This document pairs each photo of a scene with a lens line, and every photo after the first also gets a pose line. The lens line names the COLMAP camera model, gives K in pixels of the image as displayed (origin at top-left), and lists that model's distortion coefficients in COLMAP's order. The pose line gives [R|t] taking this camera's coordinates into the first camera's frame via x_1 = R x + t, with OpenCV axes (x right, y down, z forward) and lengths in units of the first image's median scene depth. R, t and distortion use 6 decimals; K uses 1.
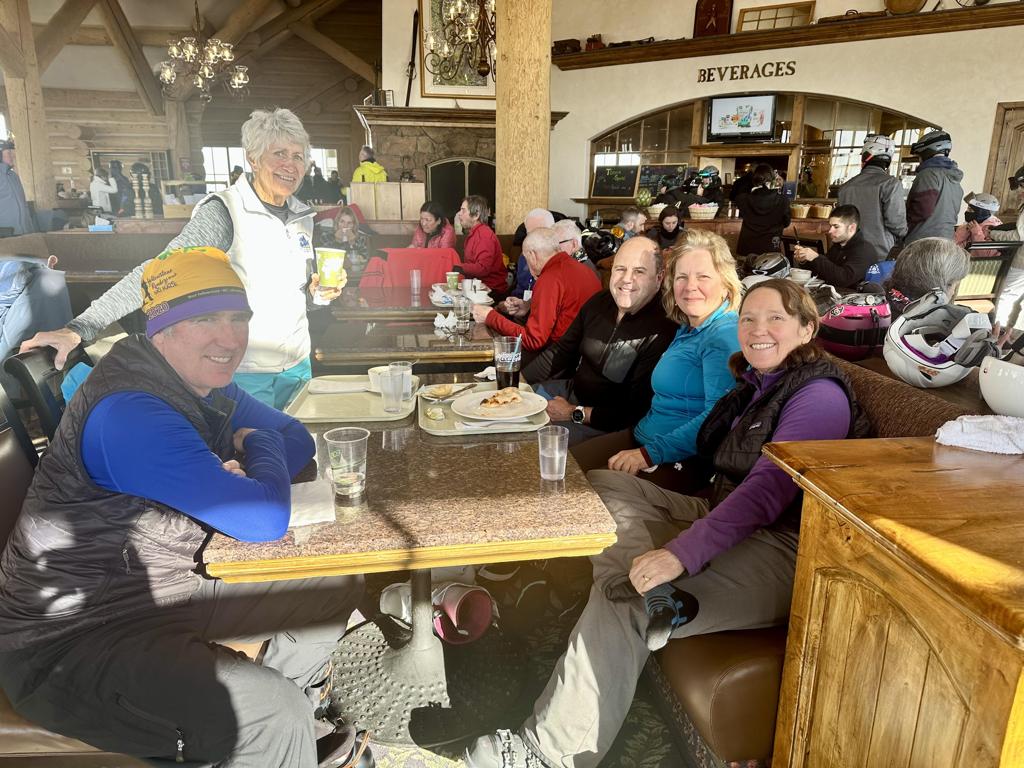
lens RADIAL K [[712.2, 0, 492.0], [0, 712.2, 385.5], [0, 0, 1]] dist [0.040953, -0.065894]
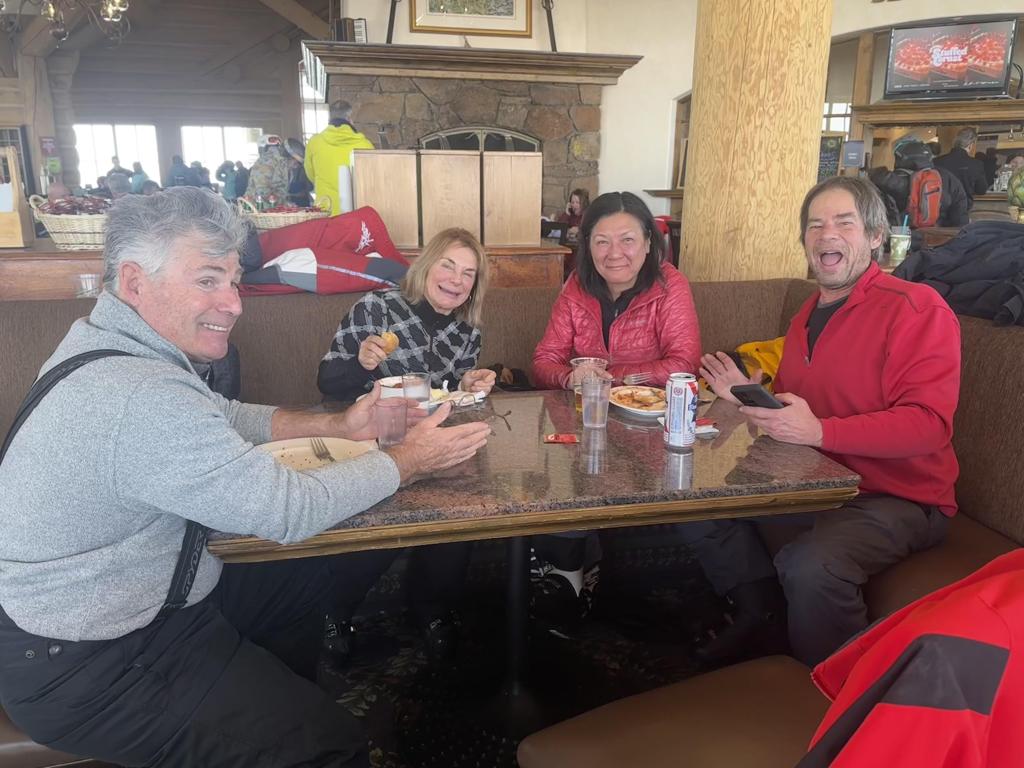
lens RADIAL K [[775.9, 0, 484.0], [0, 775.9, 383.2], [0, 0, 1]] dist [0.059240, -0.093281]
pose [[0.997477, -0.021127, 0.067778, -0.087034], [0.022238, 0.999630, -0.015671, -0.082081], [-0.067422, 0.017139, 0.997577, 0.317059]]
